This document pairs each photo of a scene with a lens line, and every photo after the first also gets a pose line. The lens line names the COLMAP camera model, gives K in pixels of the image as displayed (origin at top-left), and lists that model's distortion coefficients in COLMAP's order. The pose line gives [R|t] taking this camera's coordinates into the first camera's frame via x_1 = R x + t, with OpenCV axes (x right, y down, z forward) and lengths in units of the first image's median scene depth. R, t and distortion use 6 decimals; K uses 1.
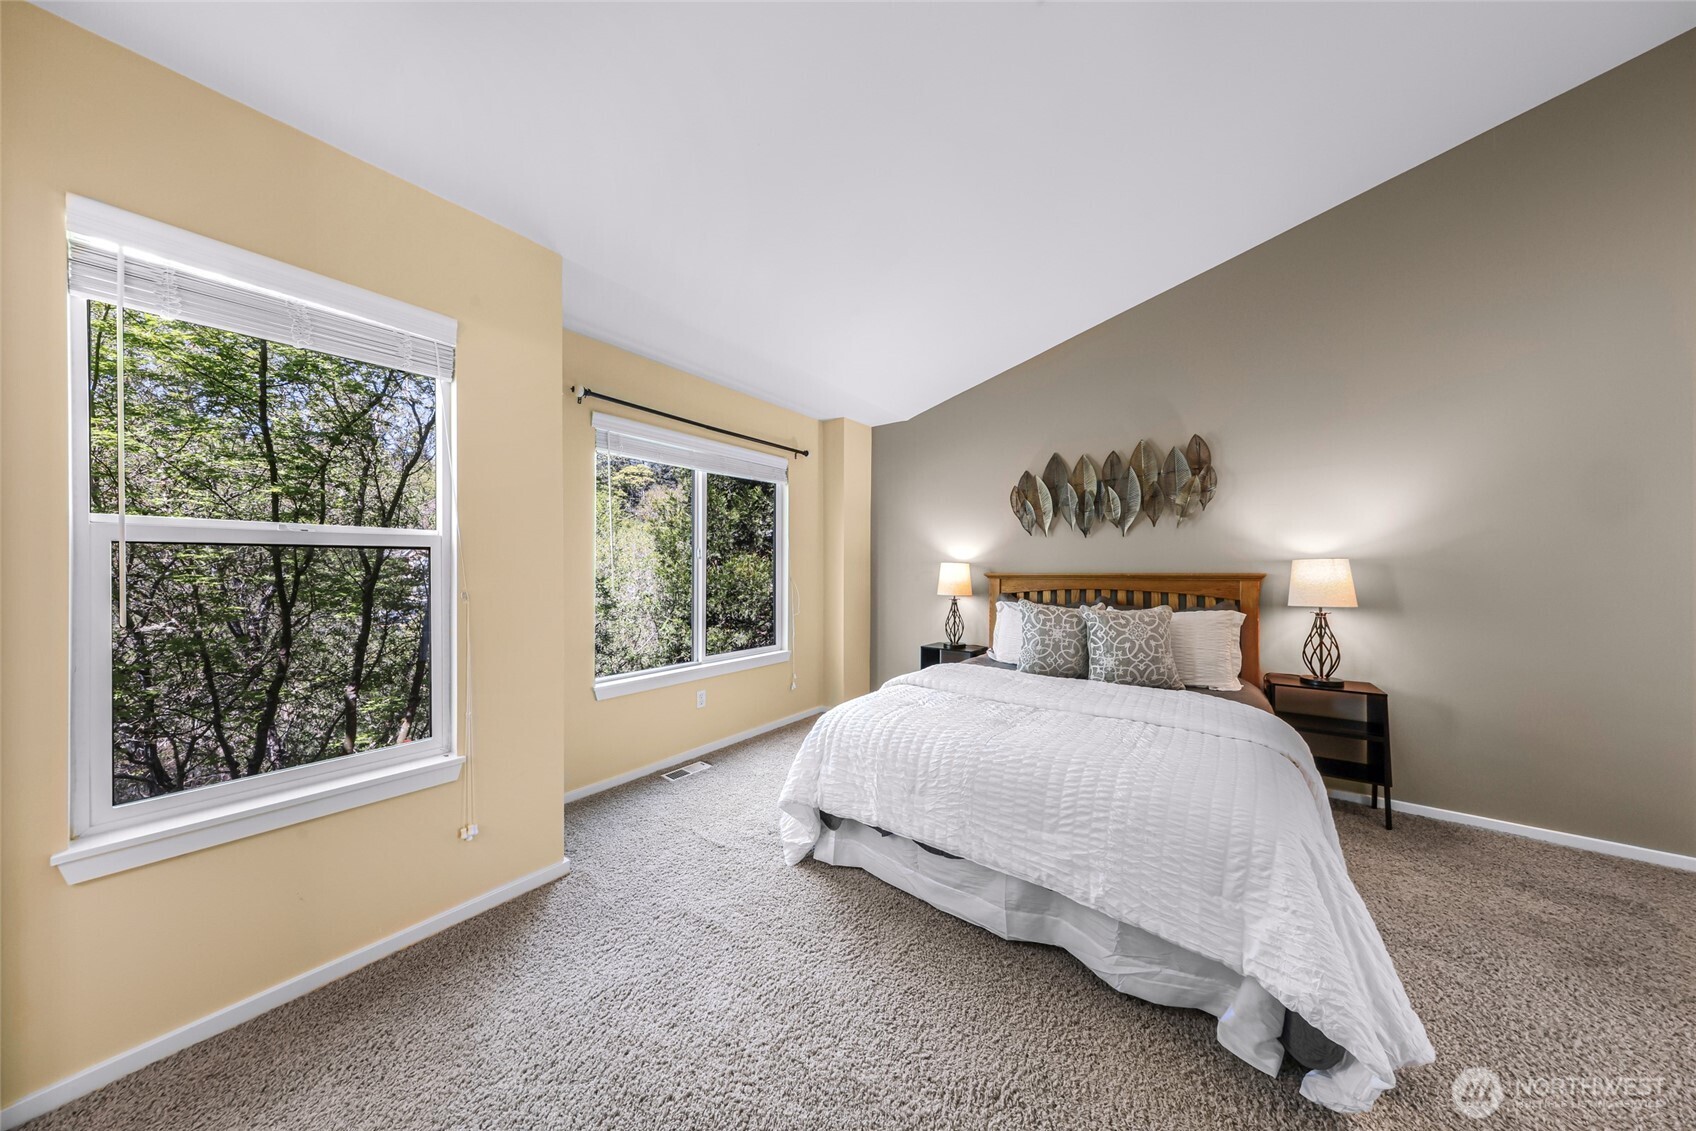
lens RADIAL K [[497.7, 0, 845.2], [0, 497.7, 570.4], [0, 0, 1]] dist [-0.000555, 0.000011]
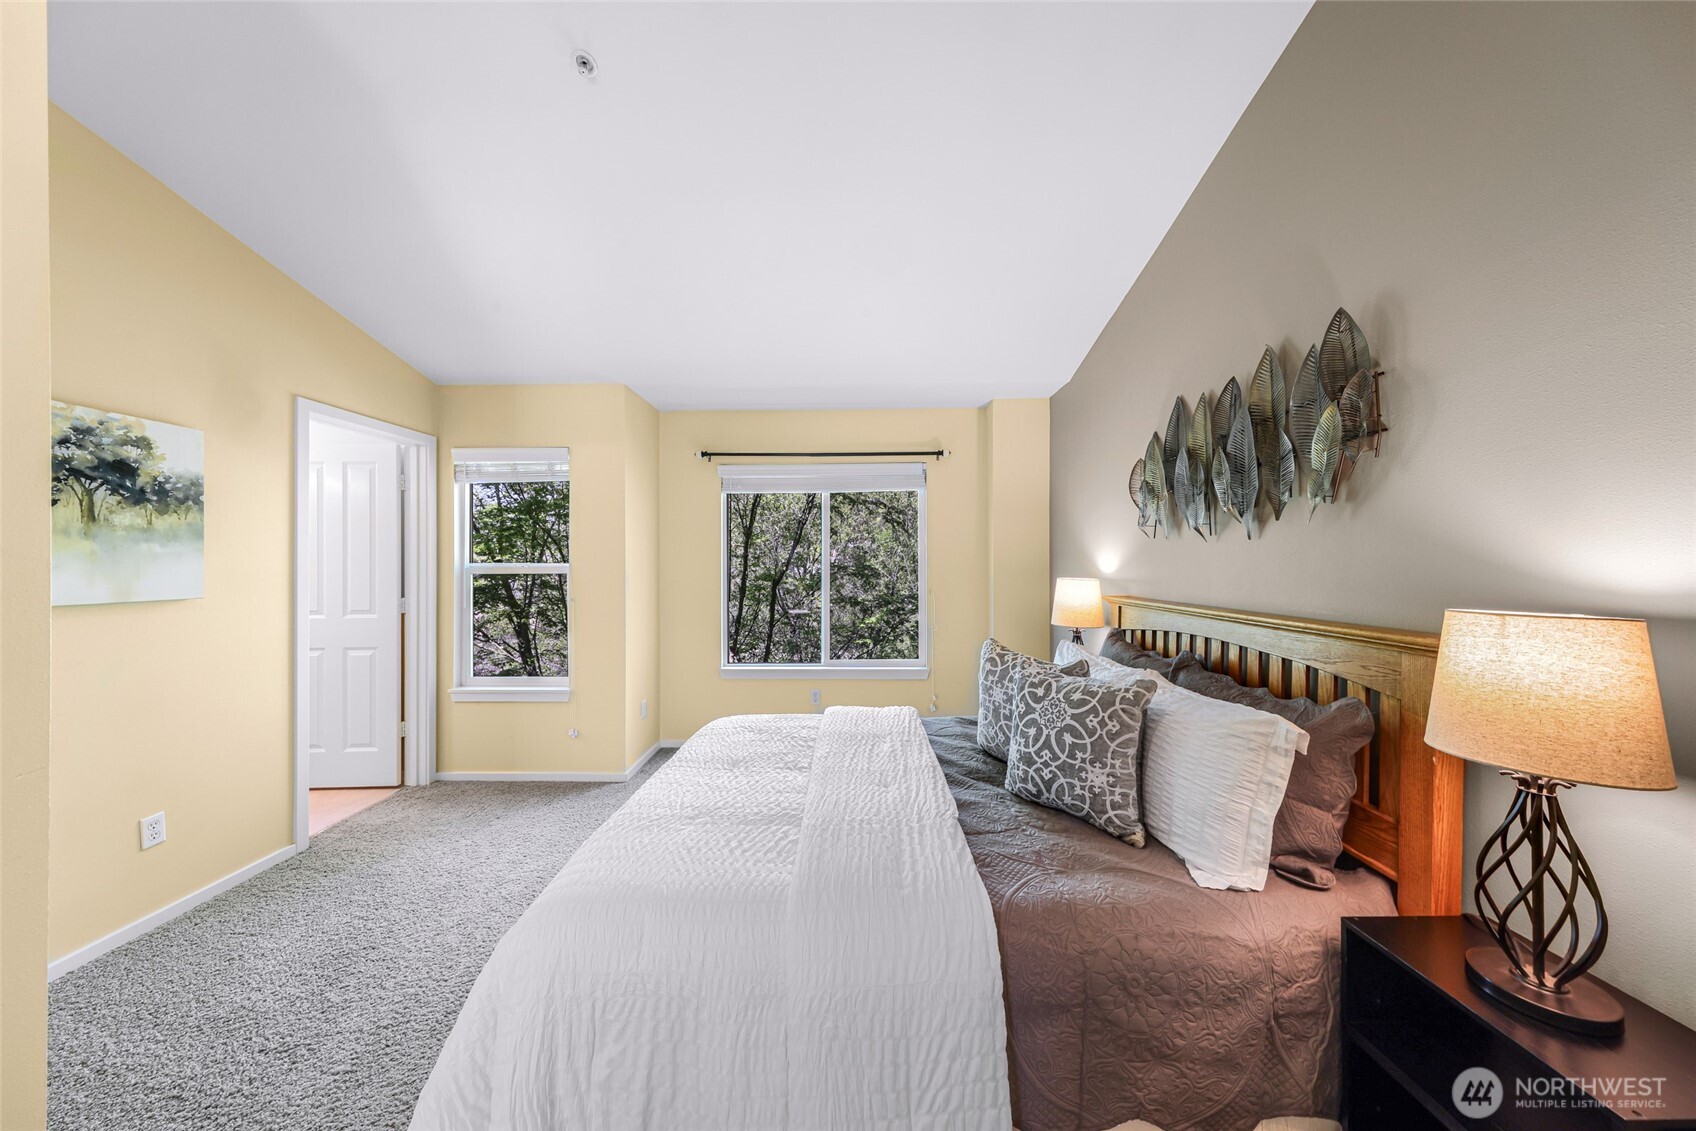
lens RADIAL K [[547.2, 0, 848.0], [0, 547.2, 565.5], [0, 0, 1]] dist [0.000789, 0.000038]
pose [[0.598494, 0.000663, -0.801127, 0.970849], [0.001638, 0.999997, 0.002051, -0.053830], [0.801125, -0.002540, 0.598491, 0.425556]]
